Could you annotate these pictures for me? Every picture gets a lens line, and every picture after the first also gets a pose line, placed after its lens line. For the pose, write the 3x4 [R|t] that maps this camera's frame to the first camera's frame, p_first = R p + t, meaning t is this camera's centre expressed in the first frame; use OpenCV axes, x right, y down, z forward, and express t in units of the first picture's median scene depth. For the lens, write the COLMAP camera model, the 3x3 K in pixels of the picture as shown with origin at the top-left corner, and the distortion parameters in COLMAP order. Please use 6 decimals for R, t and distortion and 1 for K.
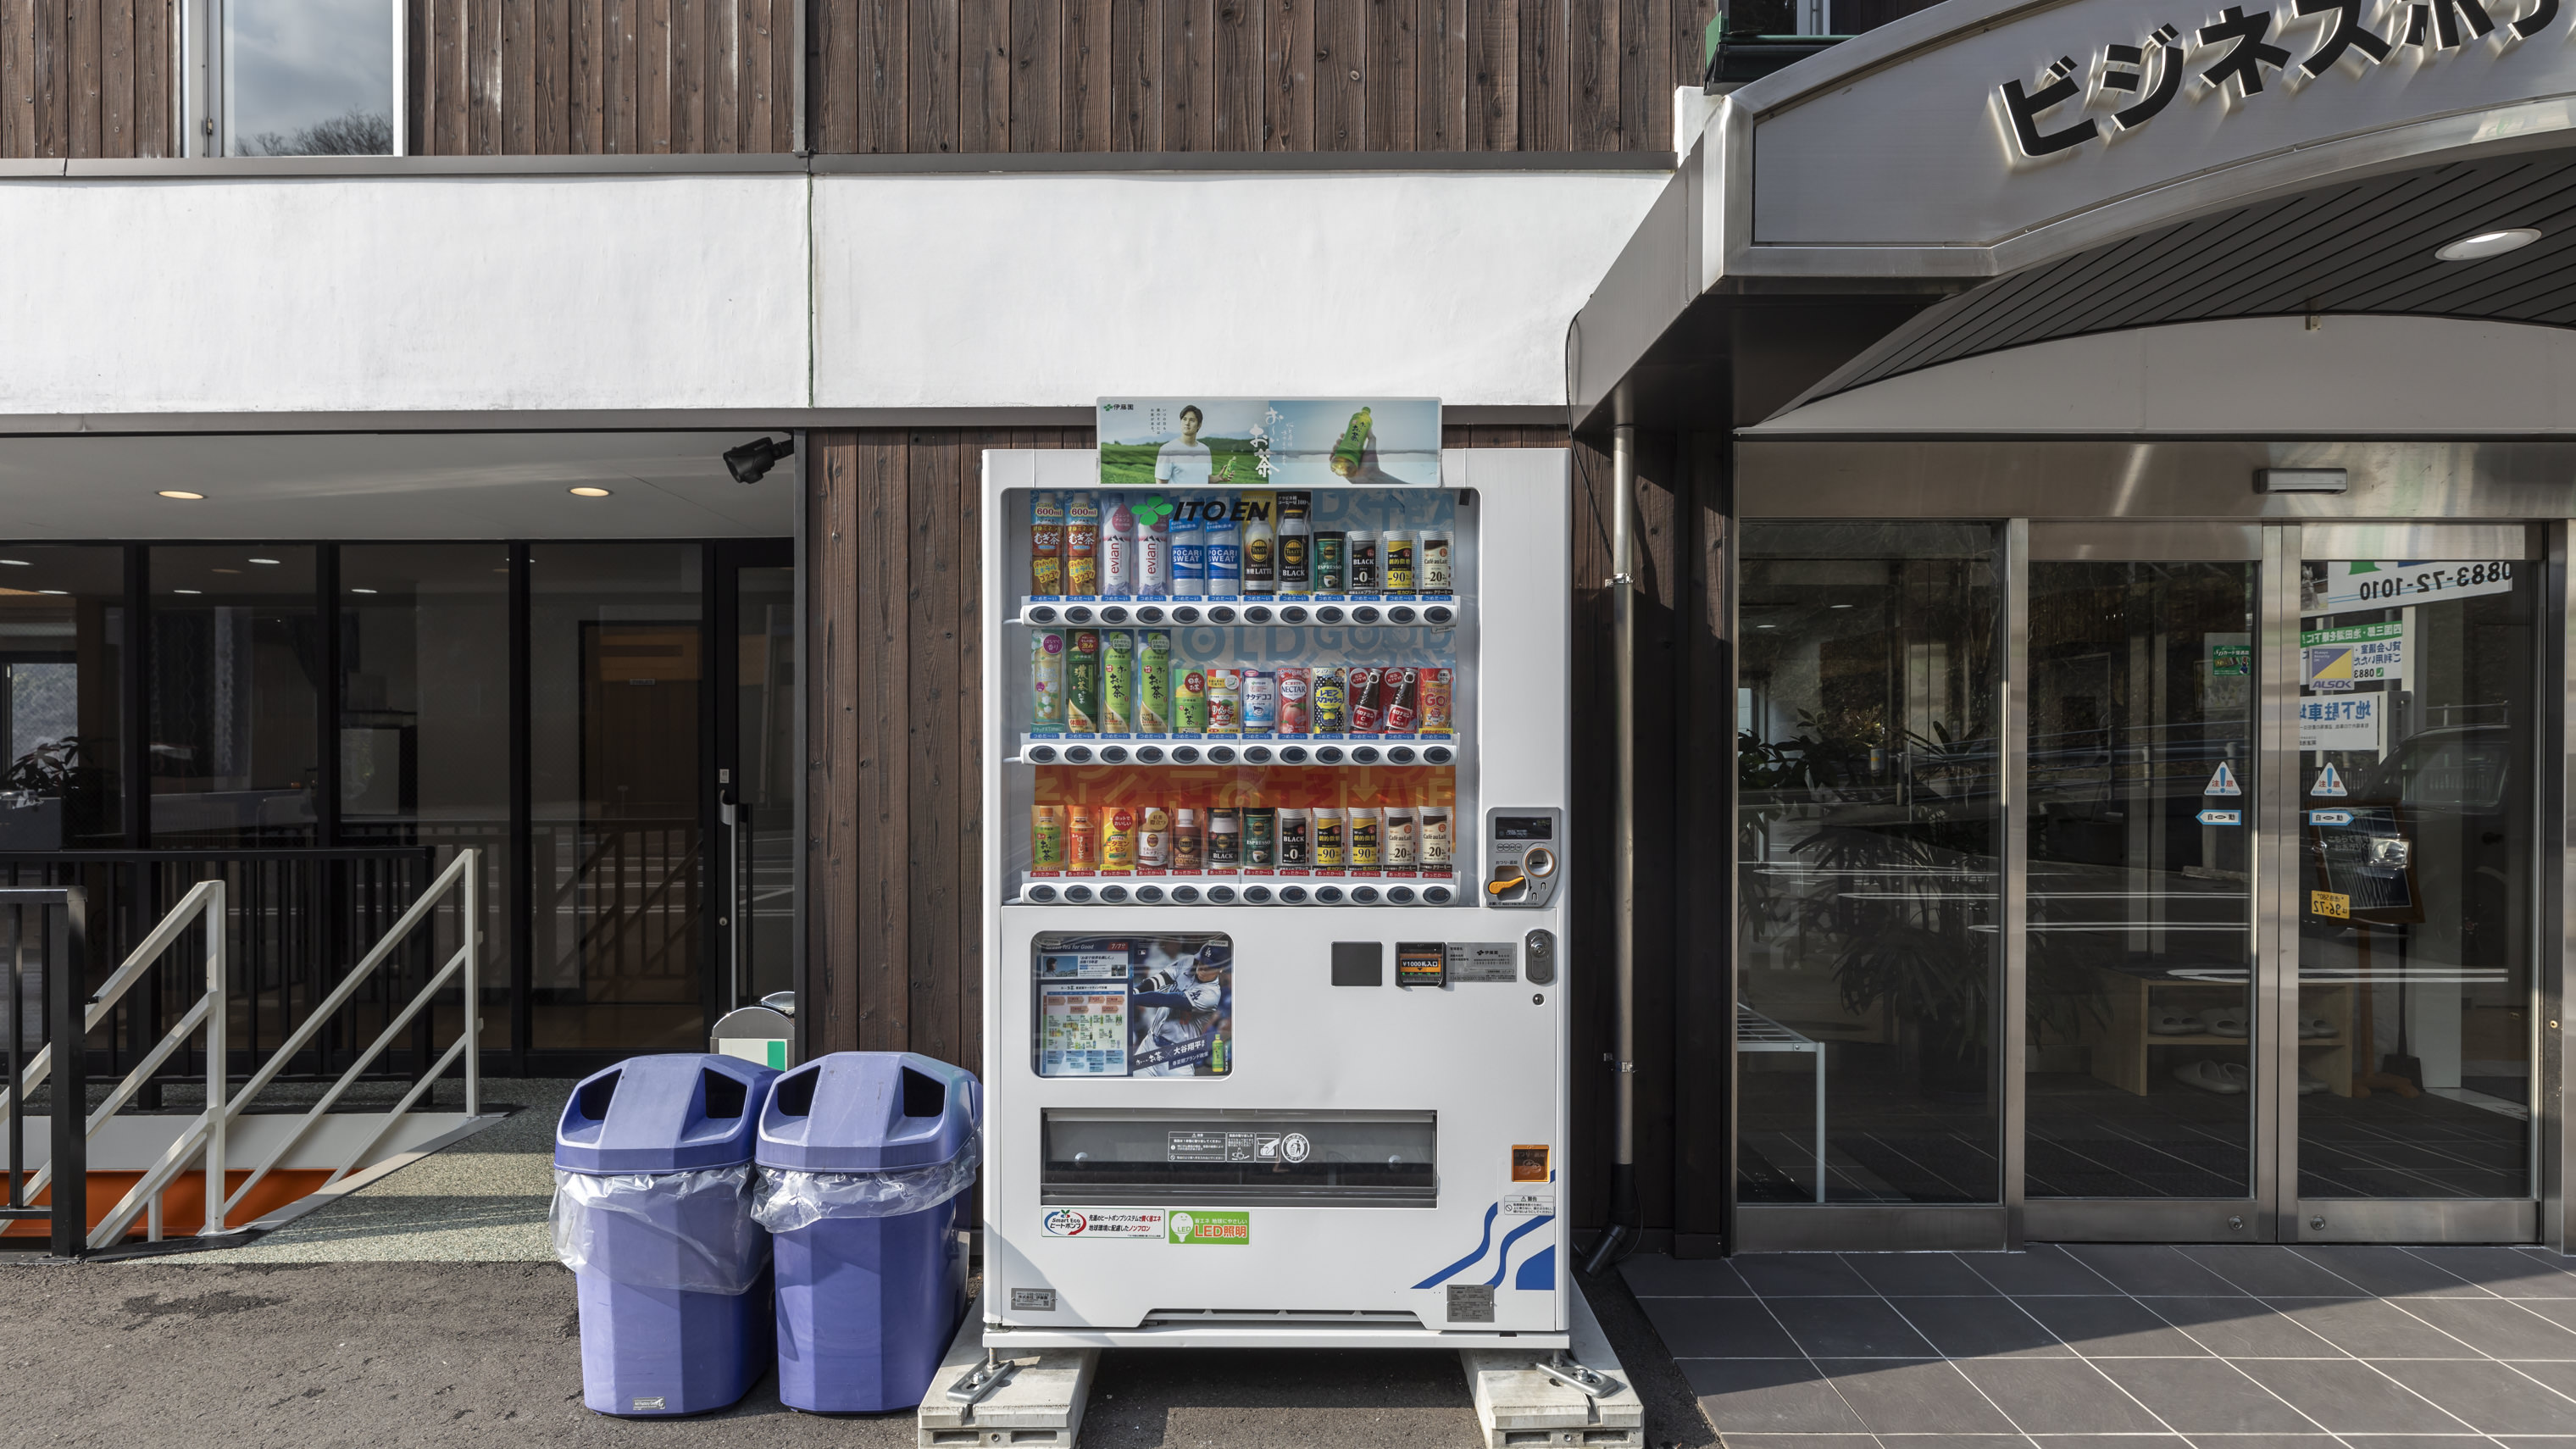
lens RADIAL K [[1291.5, 0, 1281.4], [0, 1291.5, 746.2], [0, 0, 1]] dist [-0.002363, 0.001981]
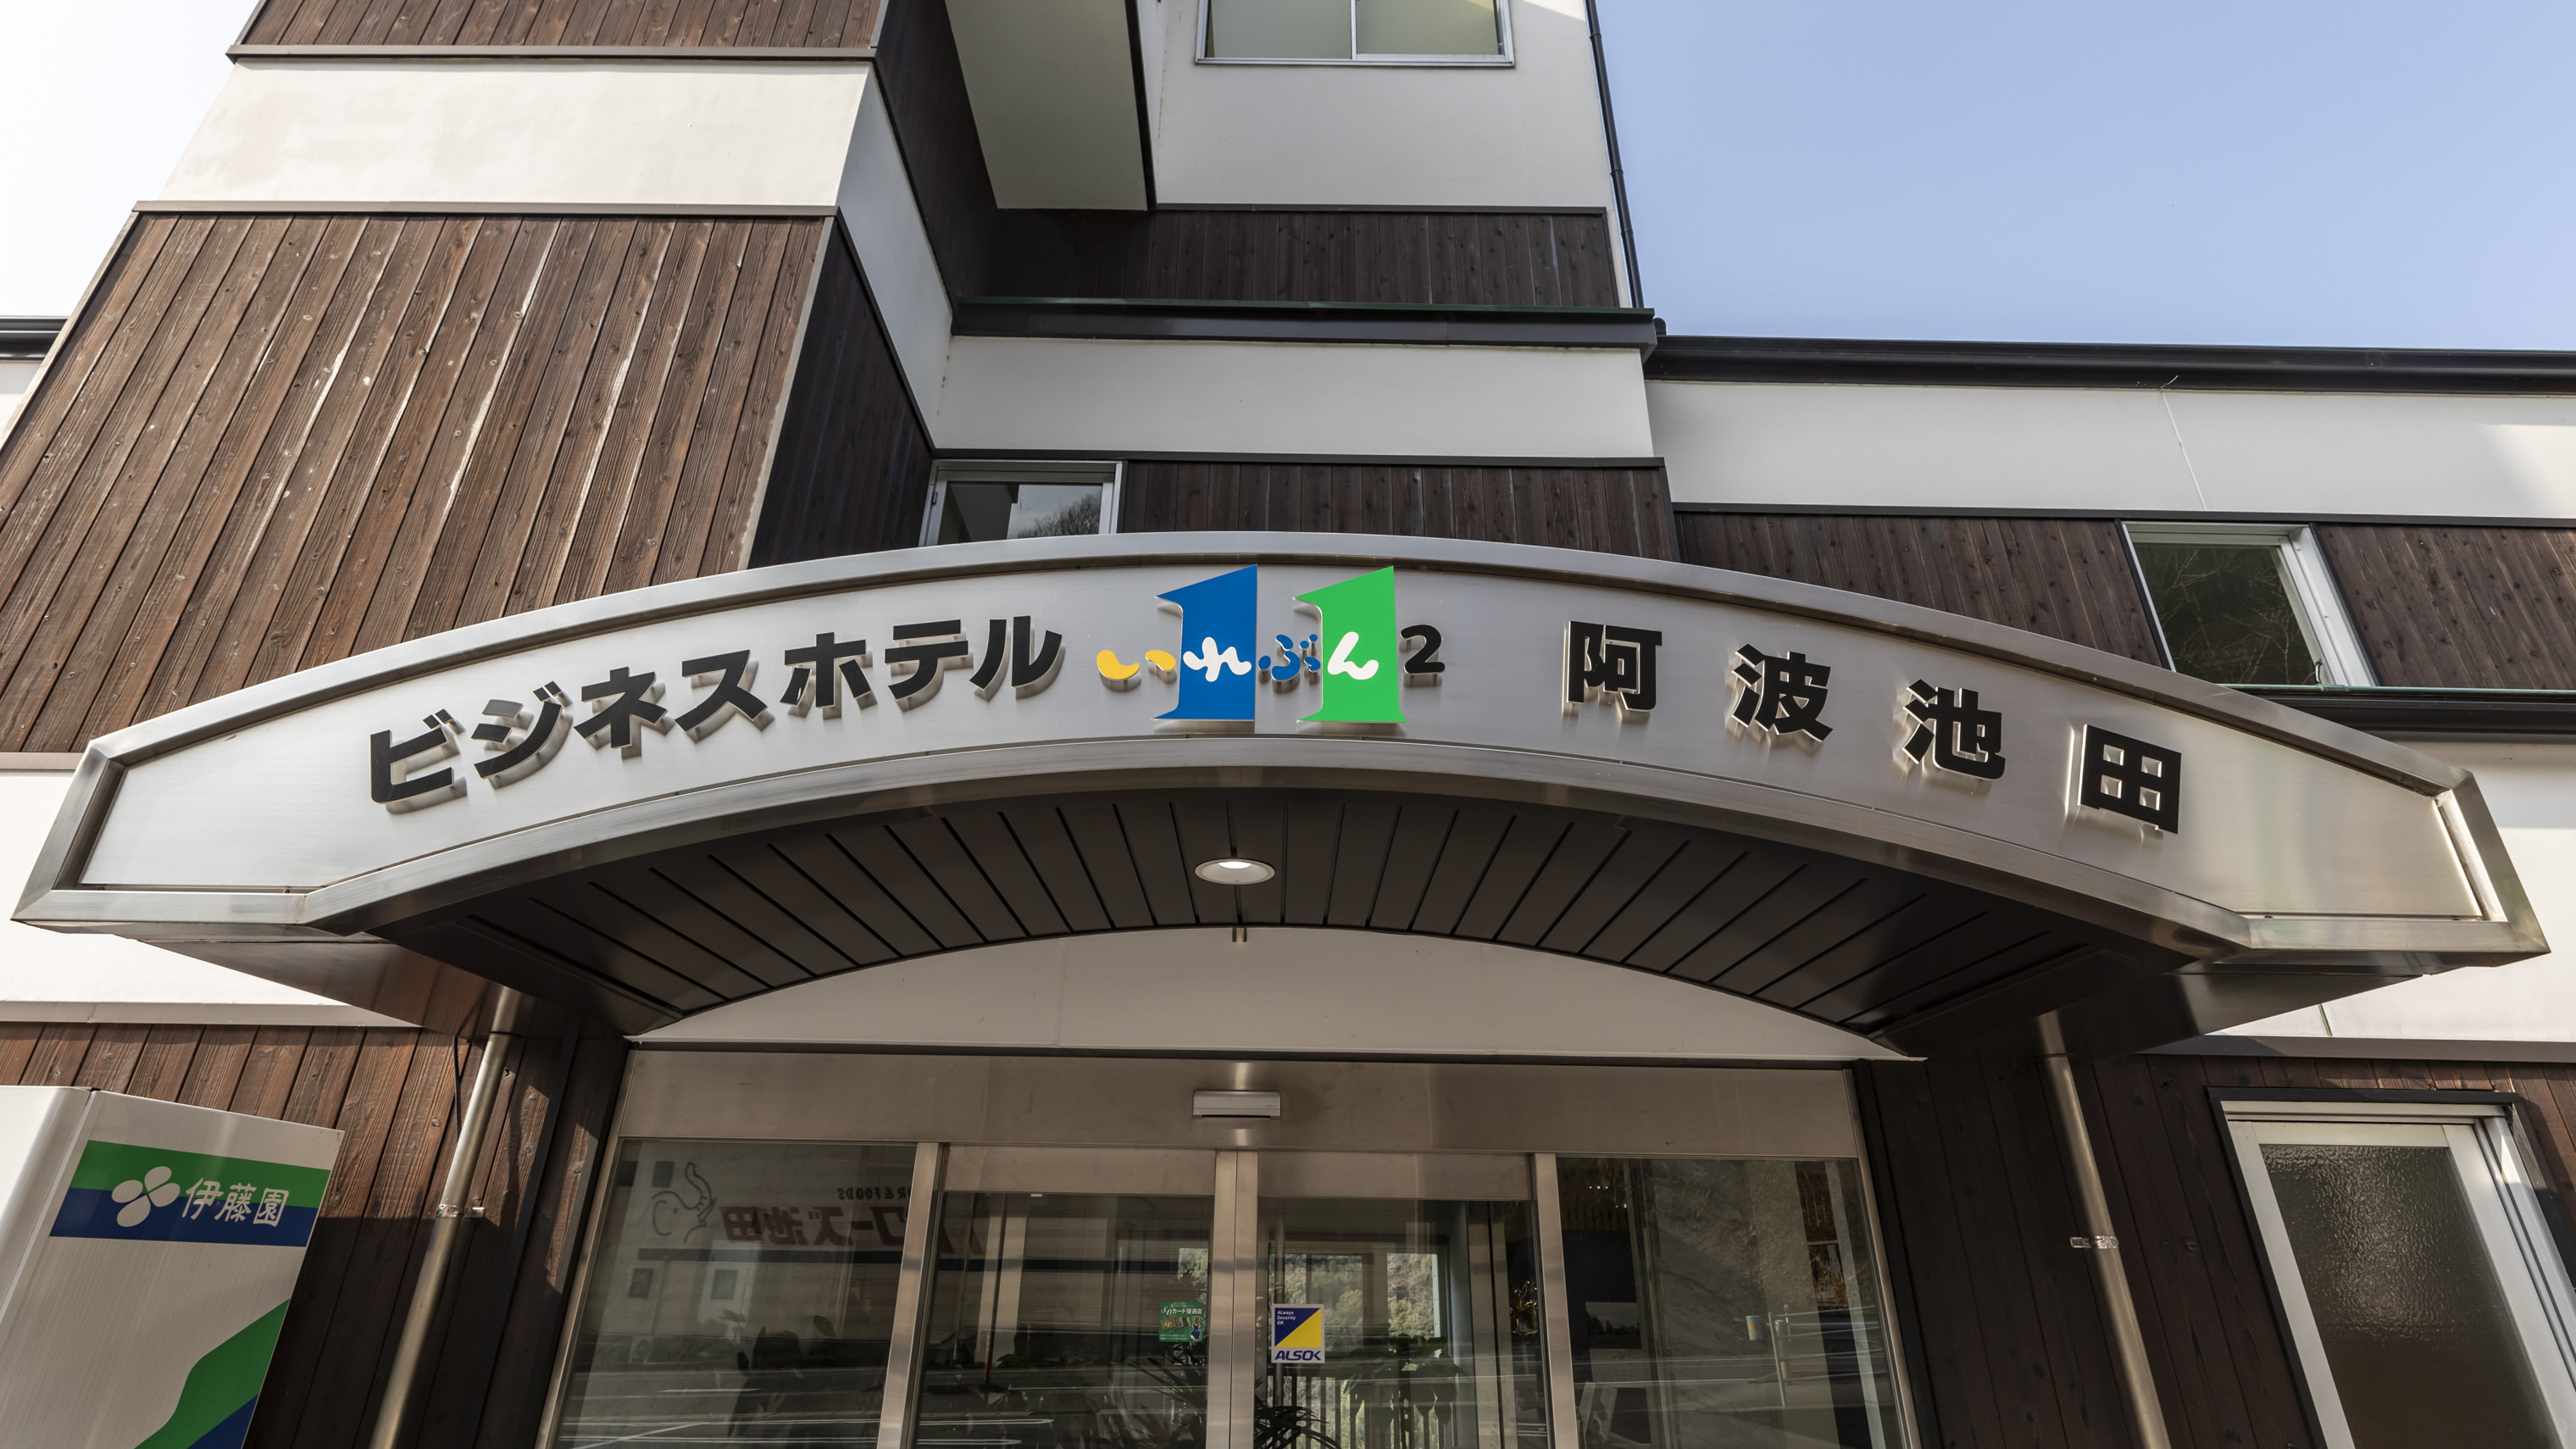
lens RADIAL K [[1236.8, 0, 1275.4], [0, 1236.8, 670.1], [0, 0, 1]] dist [0.000850, -0.000008]
pose [[0.999844, 0.014827, -0.009615, 1.052244], [-0.017547, 0.897395, -0.440878, -0.123871], [0.002092, 0.440978, 0.897515, 0.102092]]
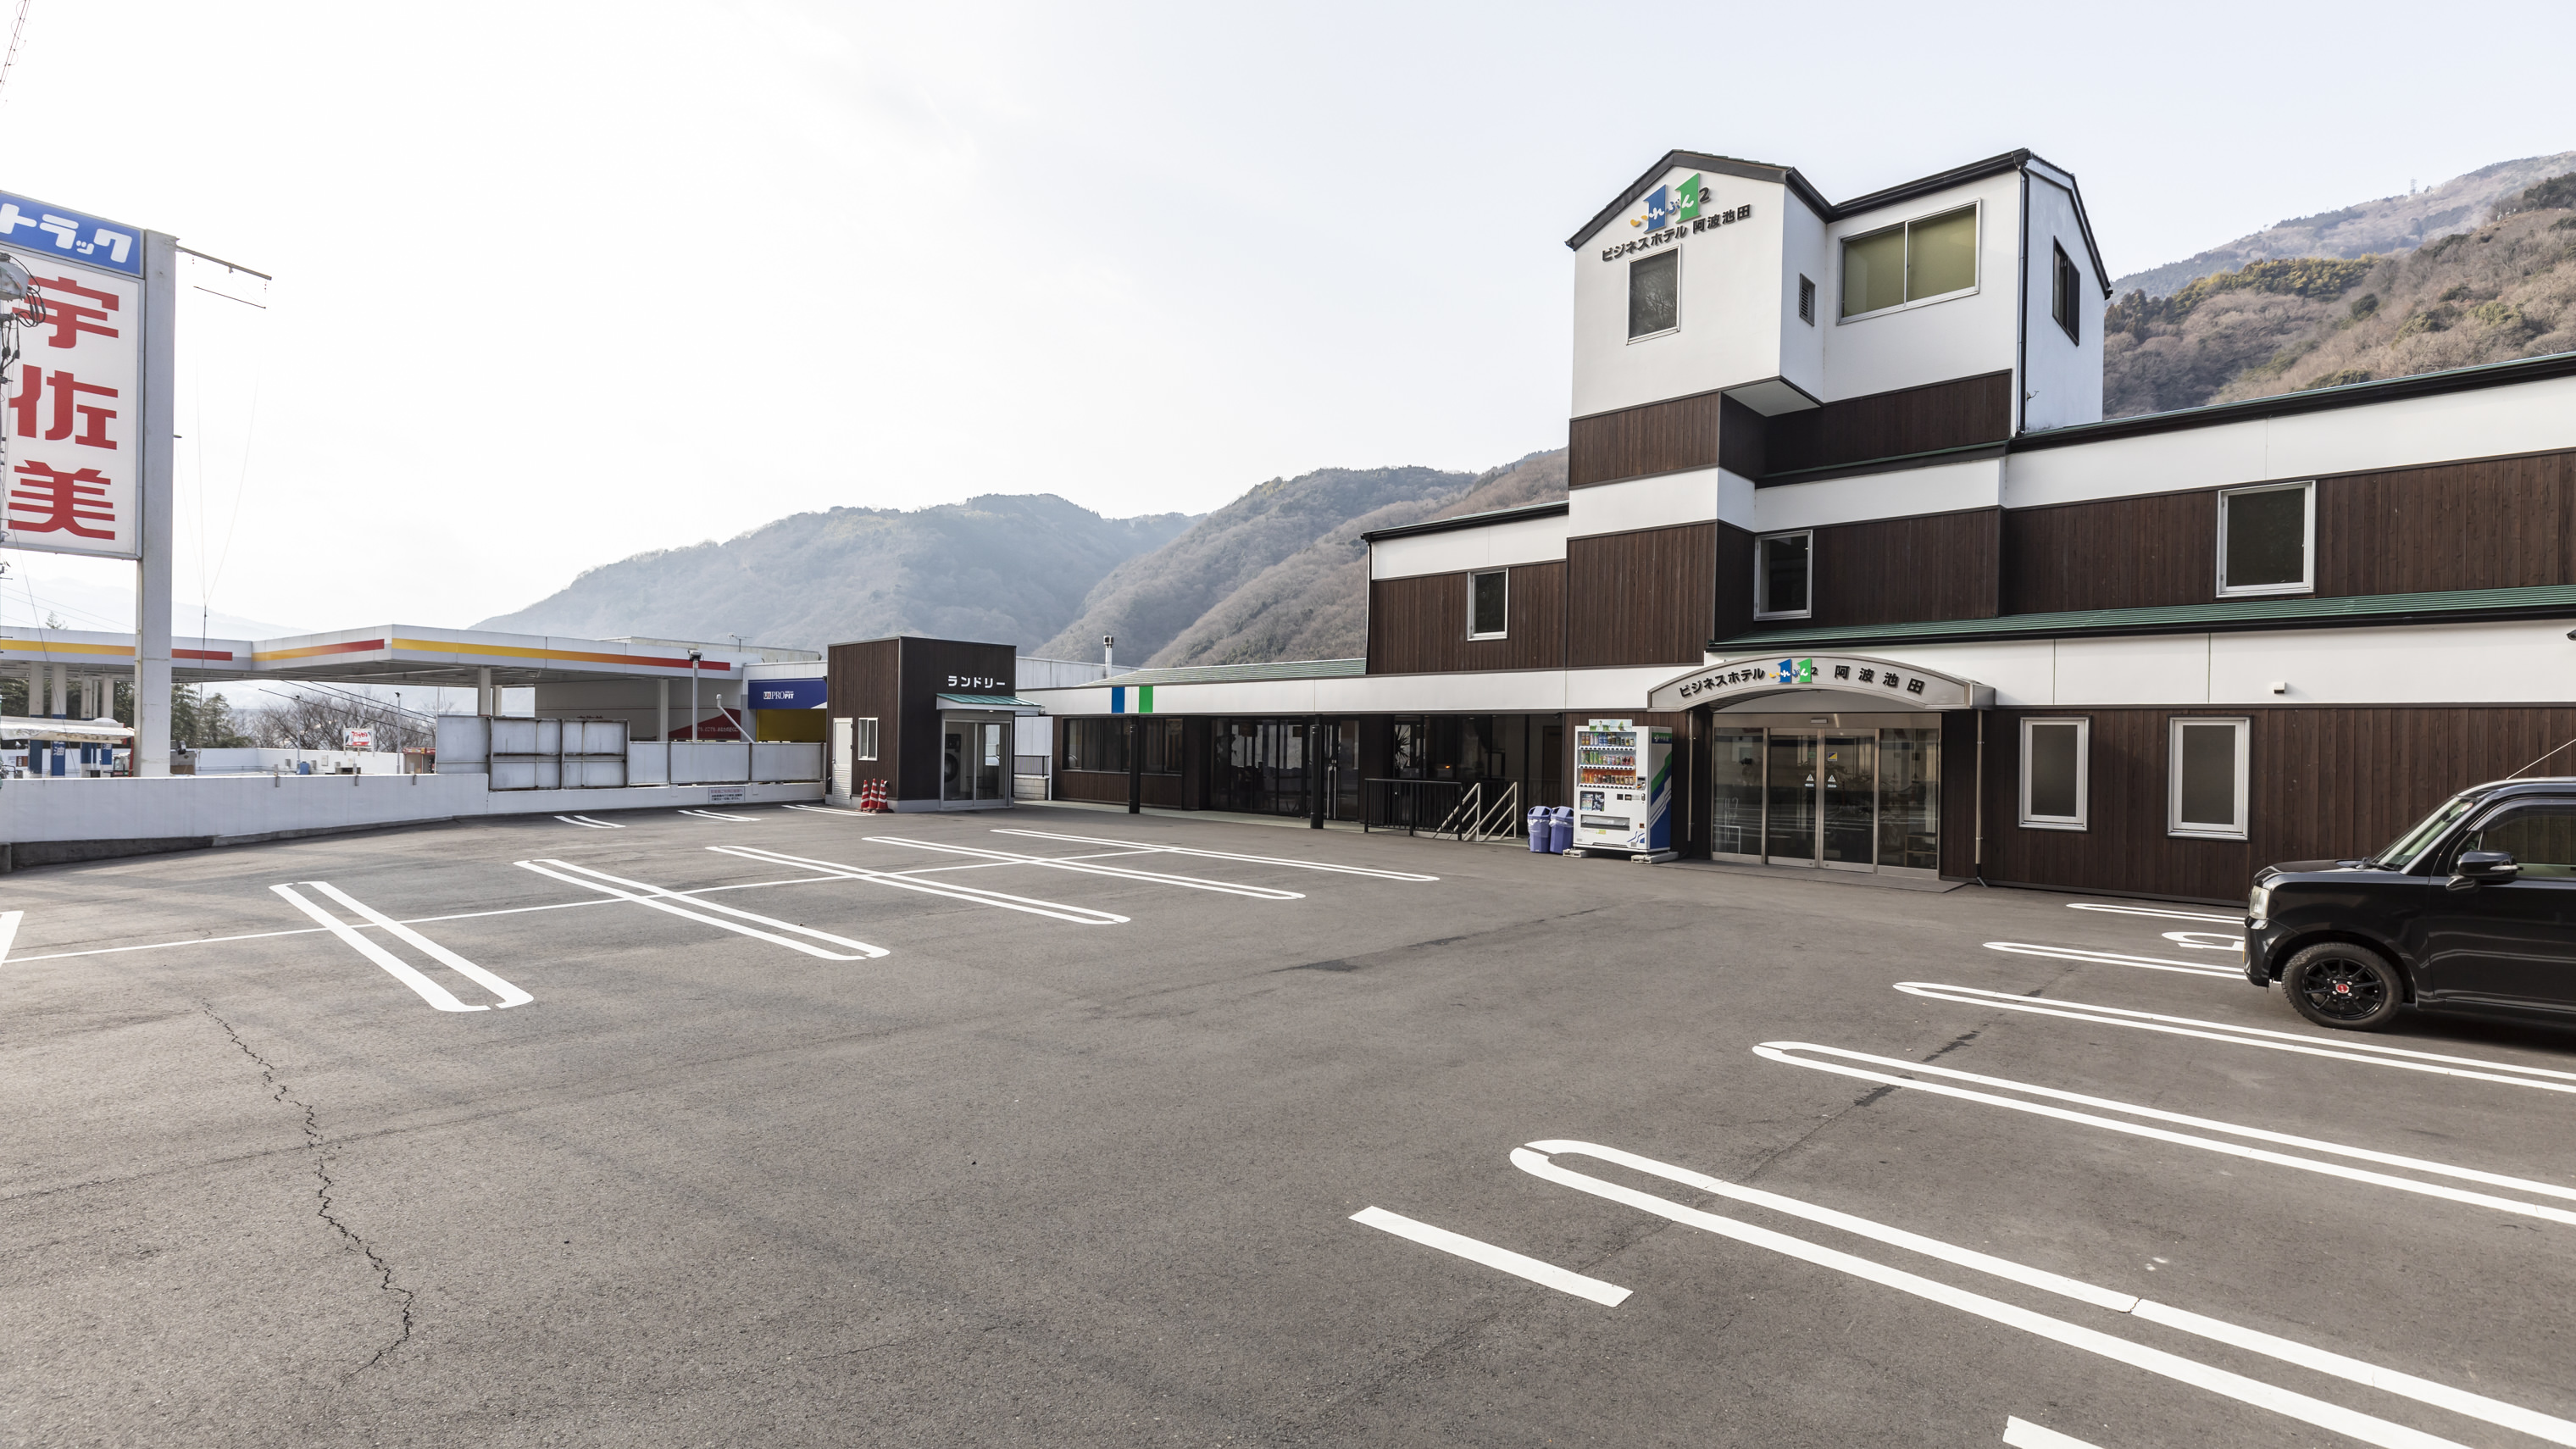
lens RADIAL K [[1146.5, 0, 1300.9], [0, 1146.5, 748.1], [0, 0, 1]] dist [0.008540, 0.000049]
pose [[0.732853, 0.019184, -0.680116, 3.109844], [-0.016801, 0.999808, 0.010097, -0.141009], [0.680179, 0.004027, 0.733035, -4.931679]]
